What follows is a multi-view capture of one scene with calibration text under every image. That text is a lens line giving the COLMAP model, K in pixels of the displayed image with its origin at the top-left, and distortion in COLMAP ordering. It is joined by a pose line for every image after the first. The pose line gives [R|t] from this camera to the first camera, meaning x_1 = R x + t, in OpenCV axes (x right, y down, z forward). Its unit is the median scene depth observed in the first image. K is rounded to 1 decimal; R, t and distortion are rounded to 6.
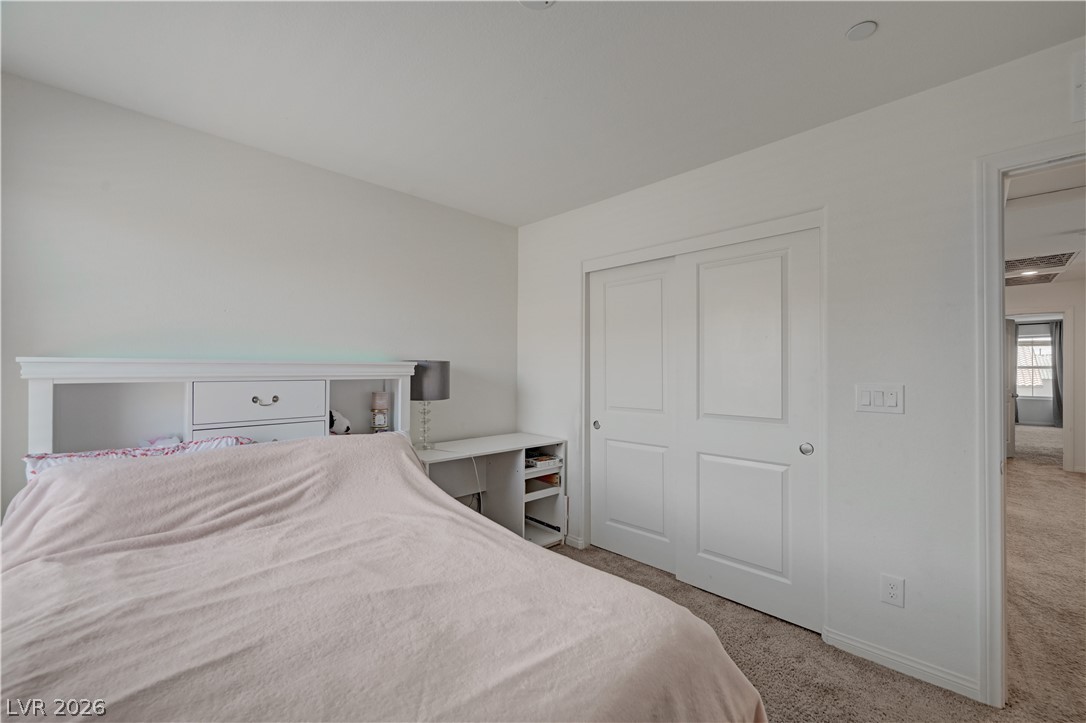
lens RADIAL K [[443.8, 0, 536.3], [0, 443.8, 368.8], [0, 0, 1]] dist [0.003083, 0.000404]
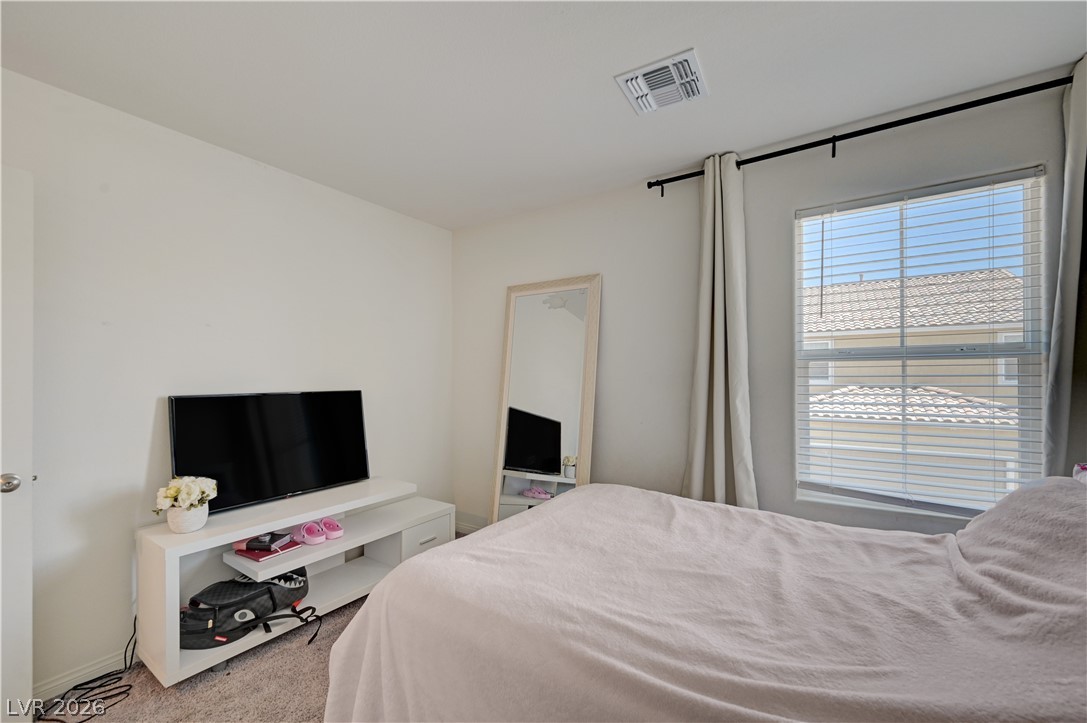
lens RADIAL K [[427.7, 0, 544.9], [0, 427.7, 371.9], [0, 0, 1]] dist [0.001434, -0.000882]
pose [[-0.975581, 0.002214, -0.219628, 0.134820], [0.004835, 0.999923, -0.011395, 0.007849], [0.219586, -0.012179, -0.975517, 1.546645]]
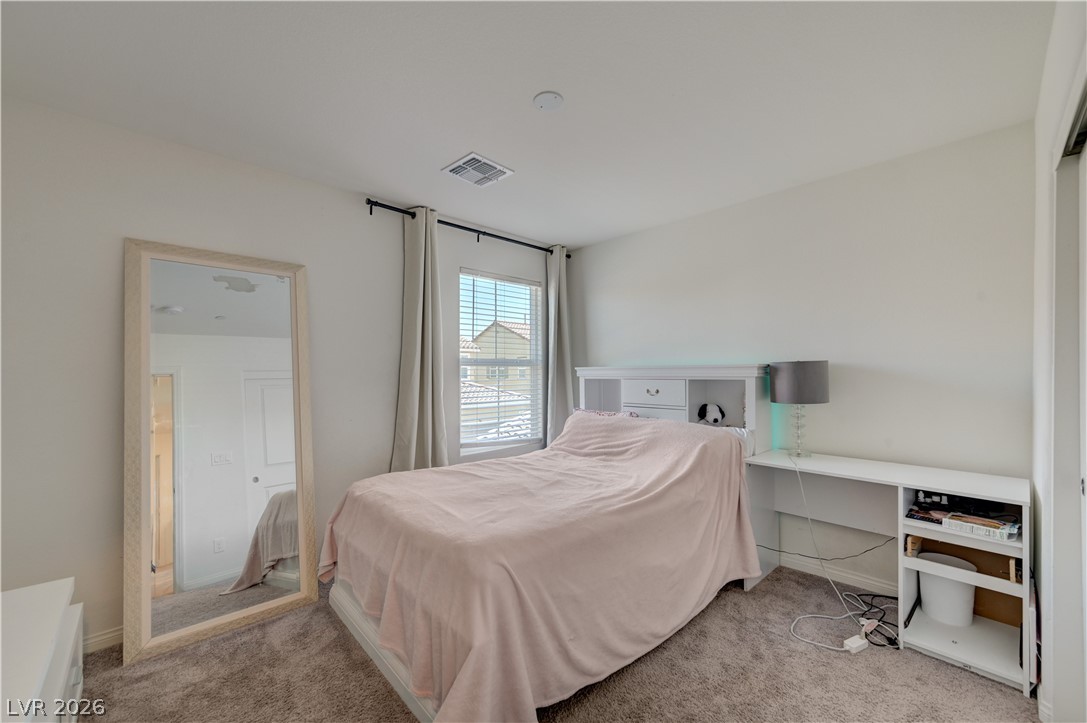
lens RADIAL K [[427.7, 0, 541.8], [0, 427.7, 370.5], [0, 0, 1]] dist [0.001434, -0.000882]
pose [[-0.019535, -0.007128, -0.999784, 1.133818], [0.008811, 0.999935, -0.007301, 0.005573], [0.999770, -0.008952, -0.019471, 0.826144]]
